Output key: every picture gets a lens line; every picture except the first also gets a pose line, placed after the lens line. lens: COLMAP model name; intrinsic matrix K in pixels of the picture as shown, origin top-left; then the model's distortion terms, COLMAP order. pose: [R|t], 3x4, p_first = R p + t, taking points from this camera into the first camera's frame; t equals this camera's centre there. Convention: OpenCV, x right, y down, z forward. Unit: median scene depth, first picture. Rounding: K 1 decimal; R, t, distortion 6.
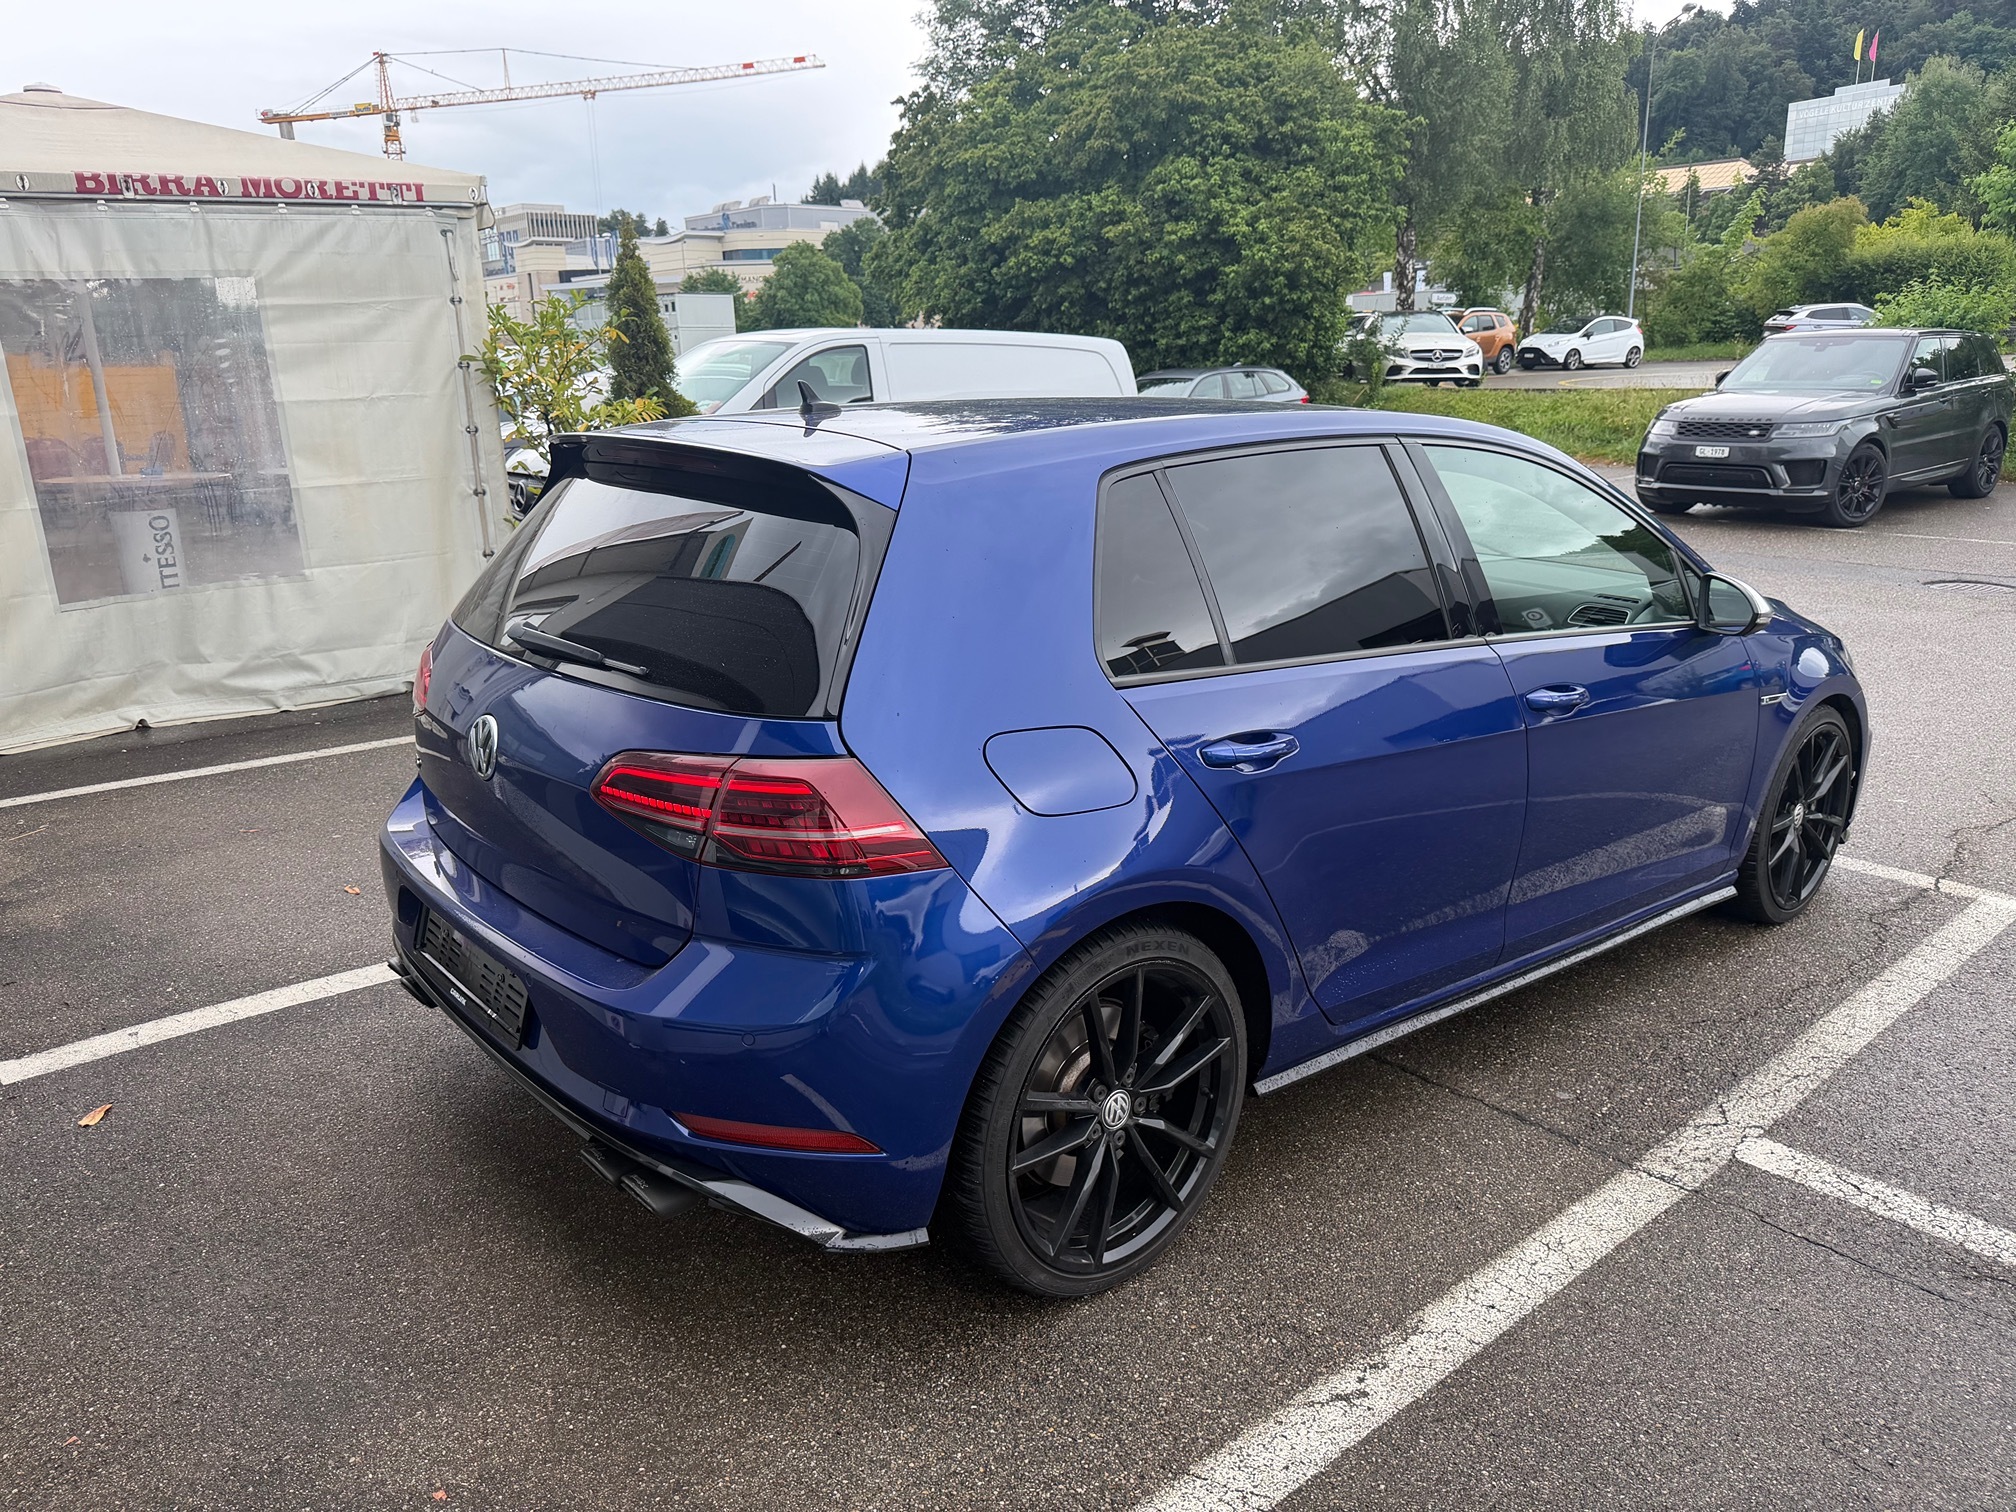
lens RADIAL K [[1455.5, 0, 1008.0], [0, 1455.5, 756.0], [0, 0, 1]] dist [-0.007280, -0.009421]
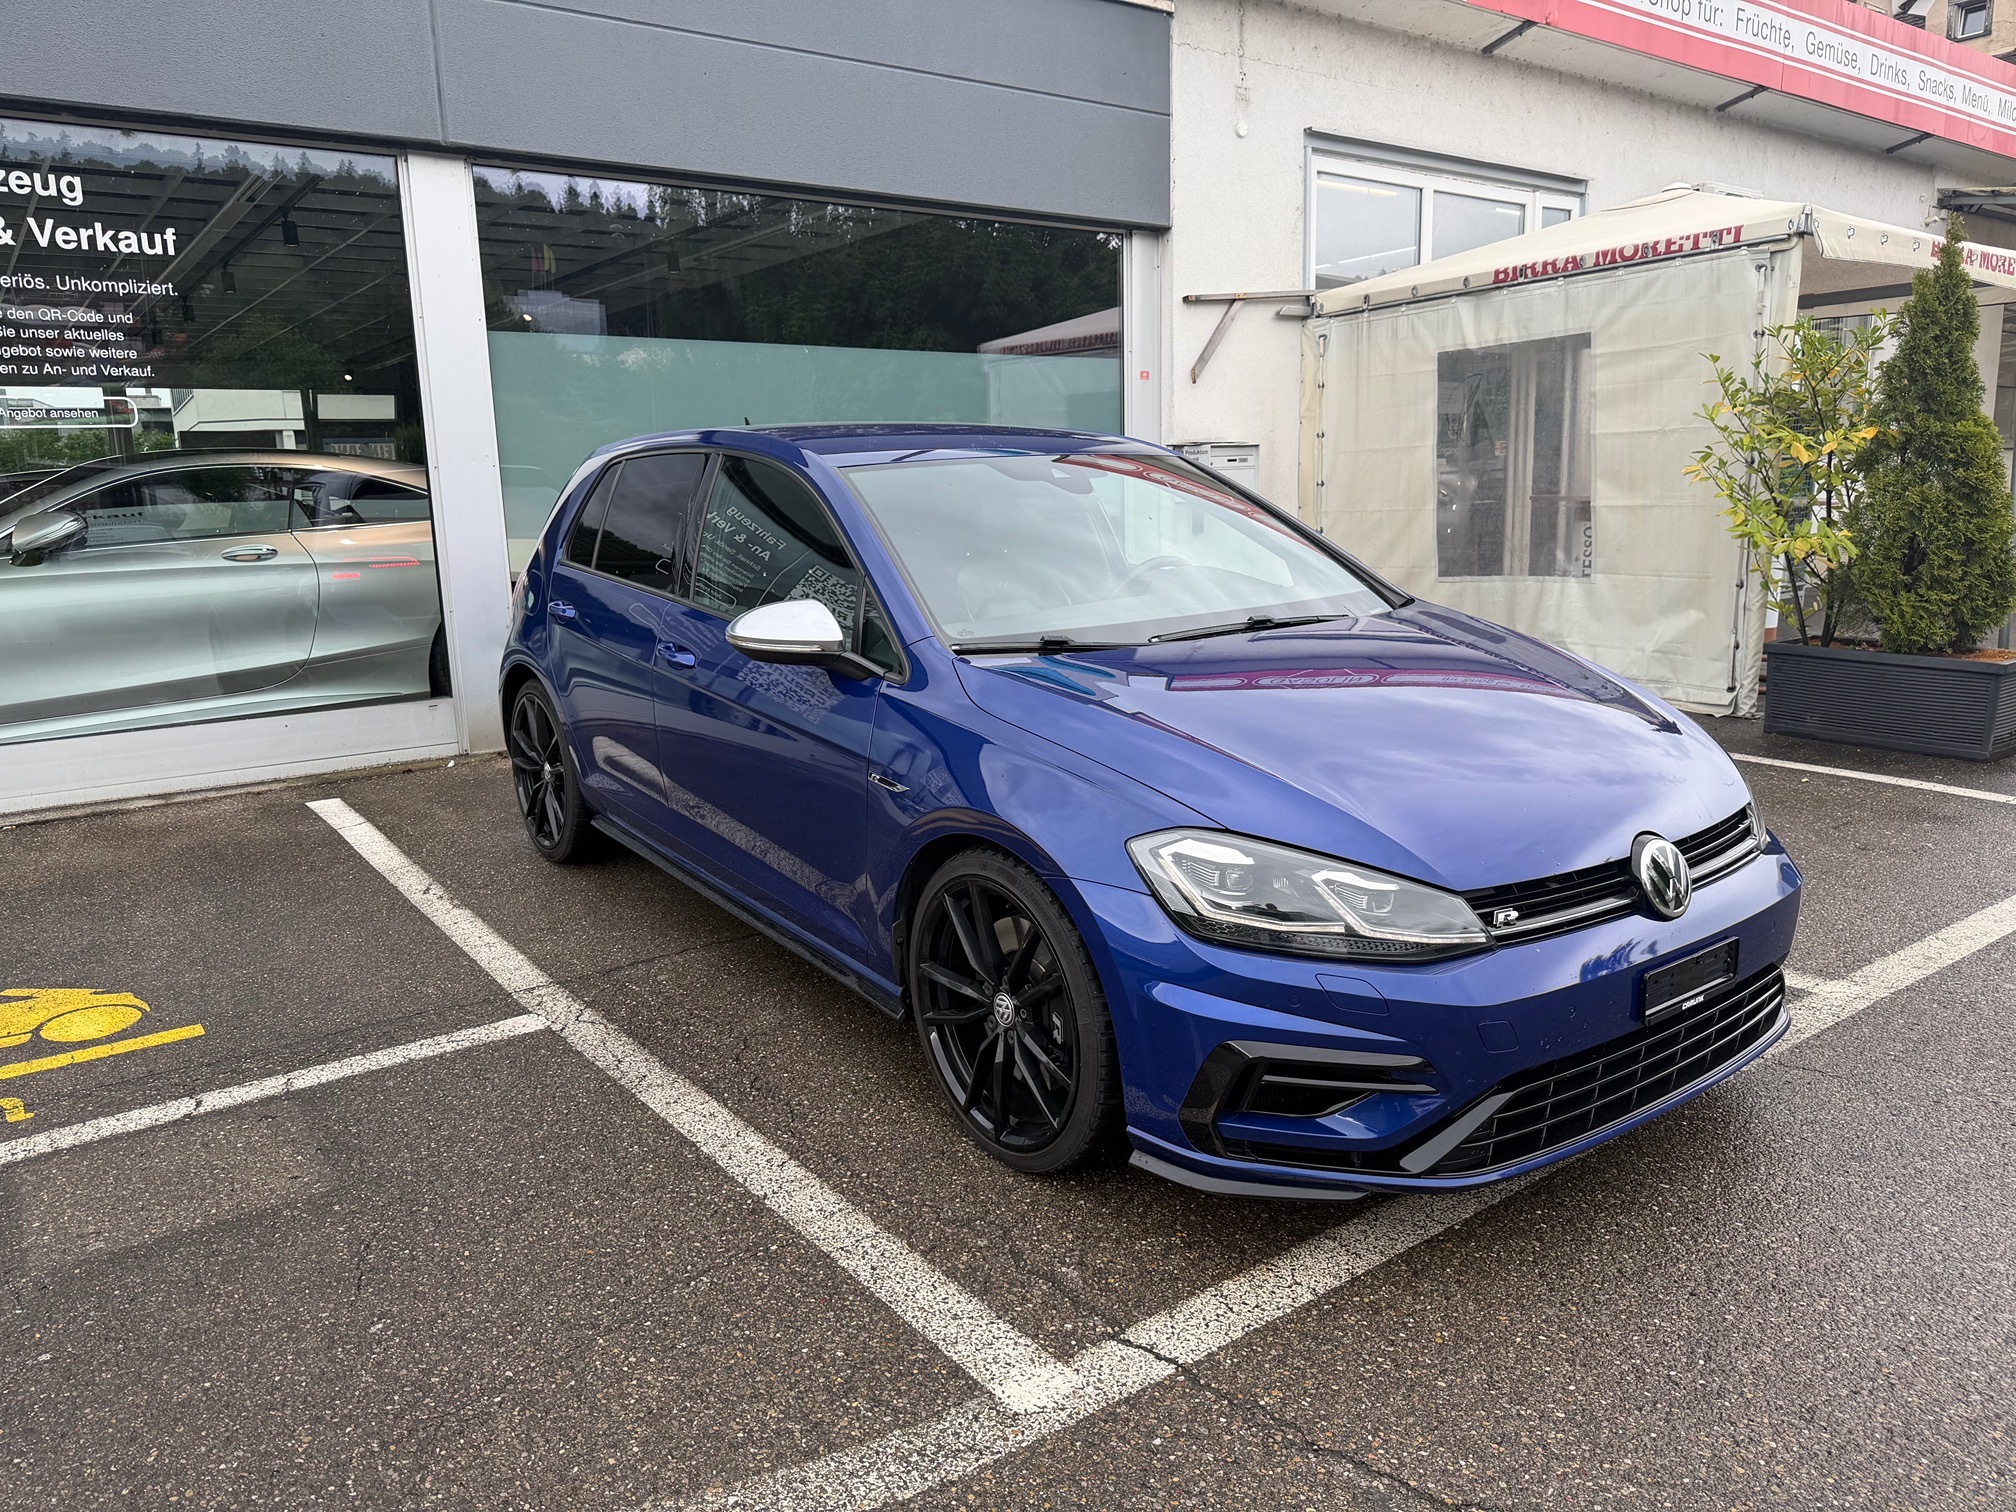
lens RADIAL K [[1434.1, 0, 1003.2], [0, 1434.1, 753.7], [0, 0, 1]] dist [0.004901, -0.013634]
pose [[-0.055423, 0.206114, -0.976957, 0.730027], [-0.230876, 0.949298, 0.213376, -0.132738], [0.971403, 0.237382, -0.005026, 0.590148]]
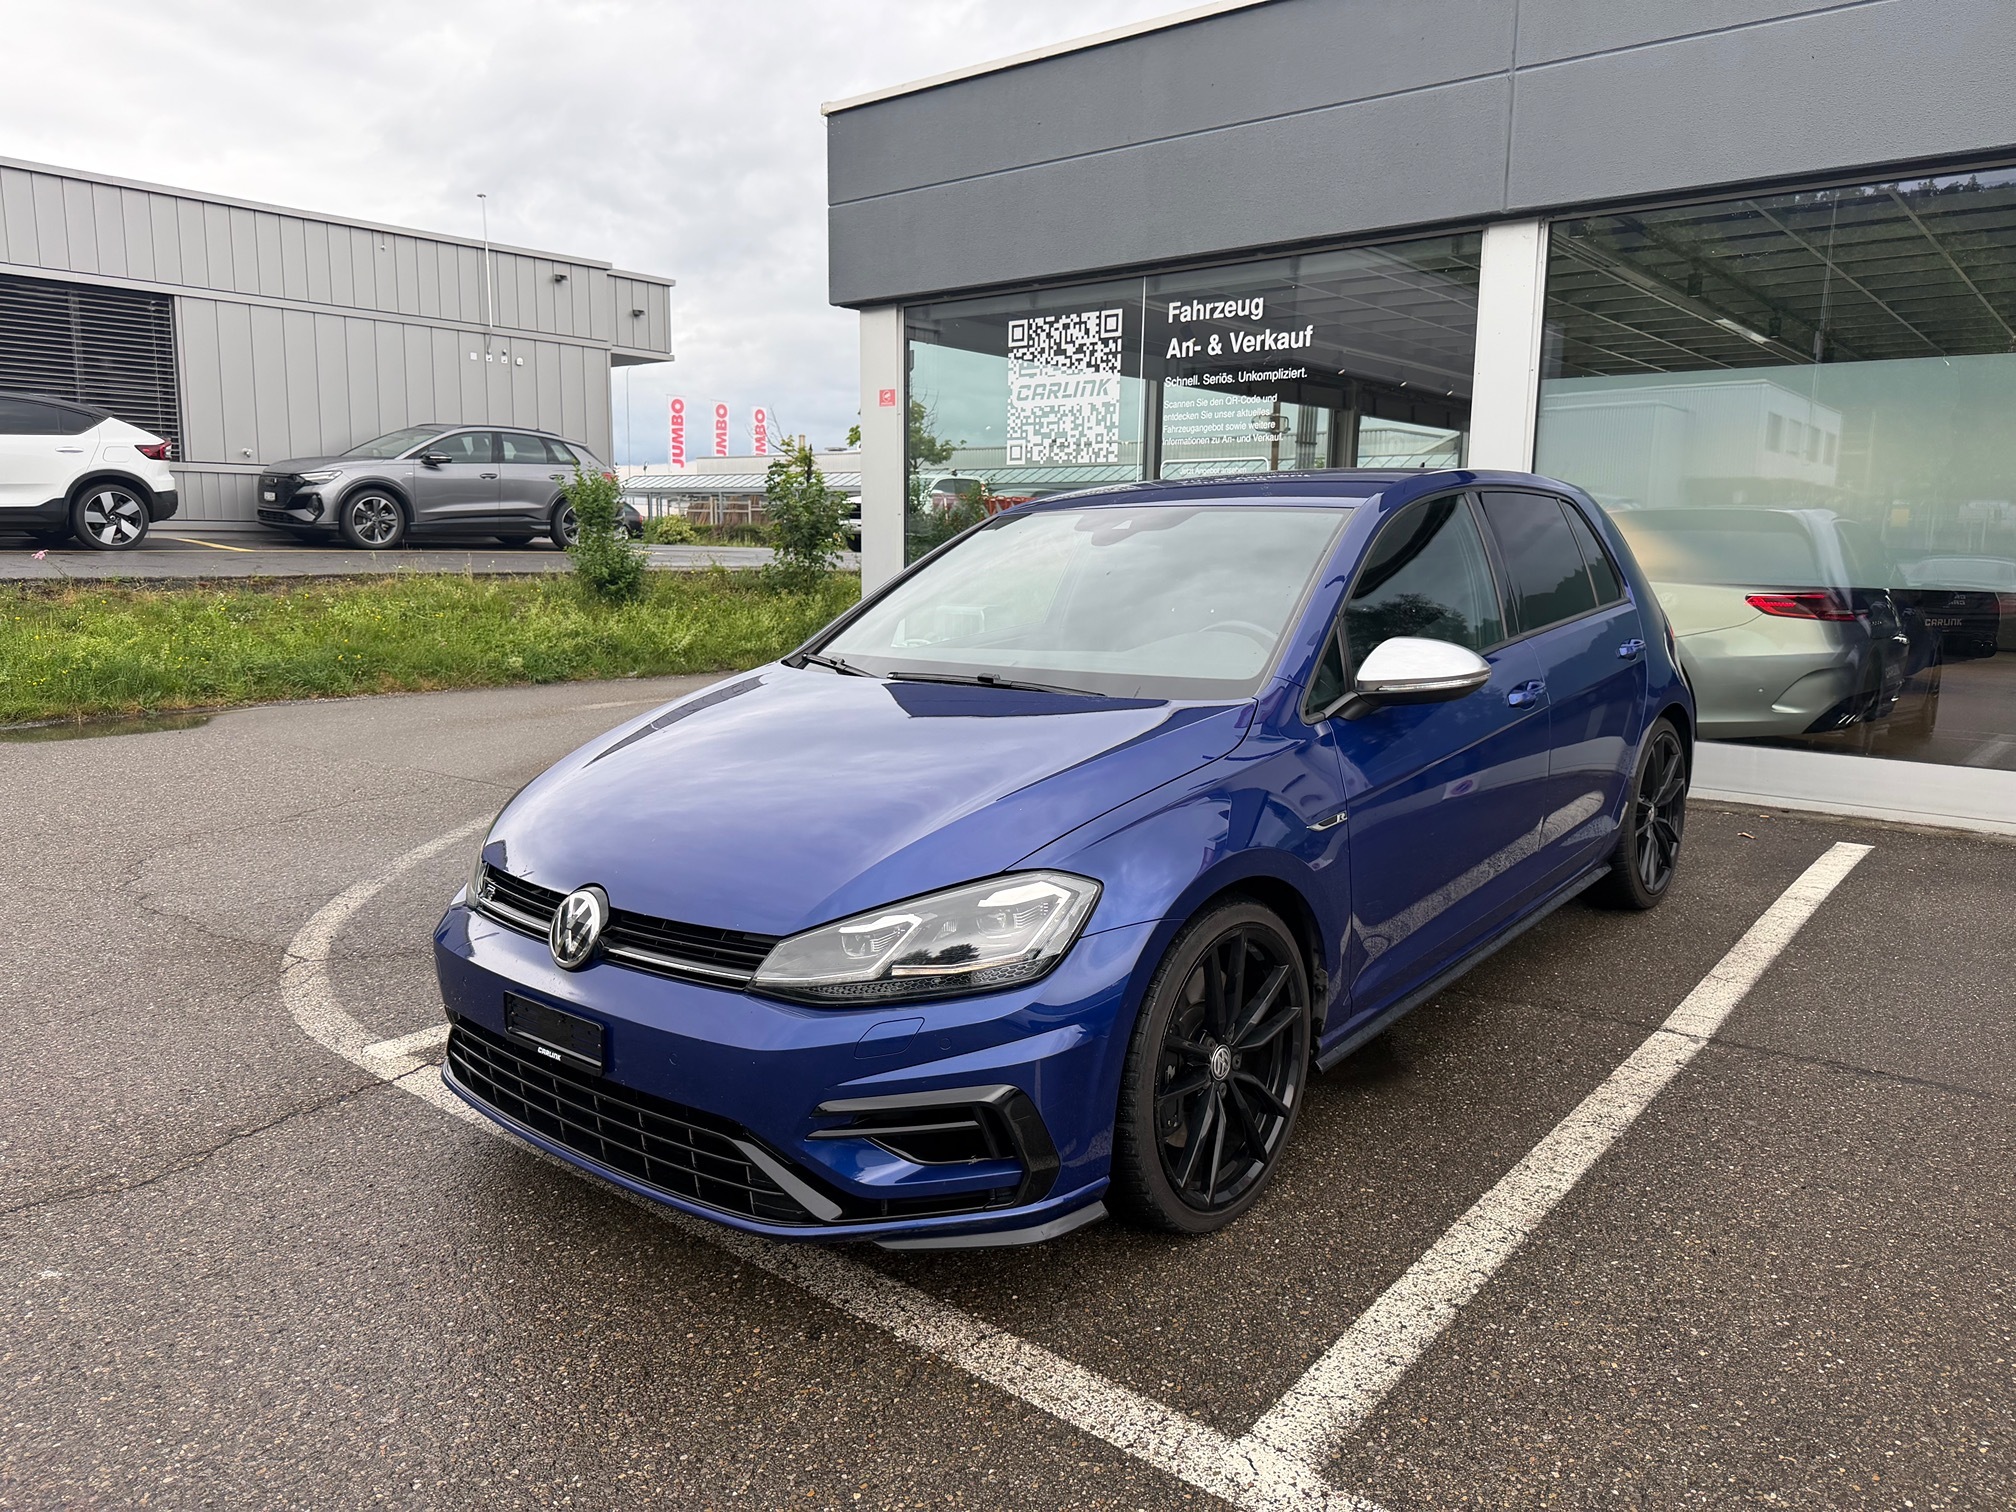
lens RADIAL K [[1395.2, 0, 1009.9], [0, 1395.2, 767.0], [0, 0, 1]] dist [0.130491, -0.173748]
pose [[-0.983320, 0.038075, -0.177854, 0.304504], [-0.038865, 0.911274, 0.409962, -0.261813], [0.177683, 0.410036, -0.894594, 1.113172]]
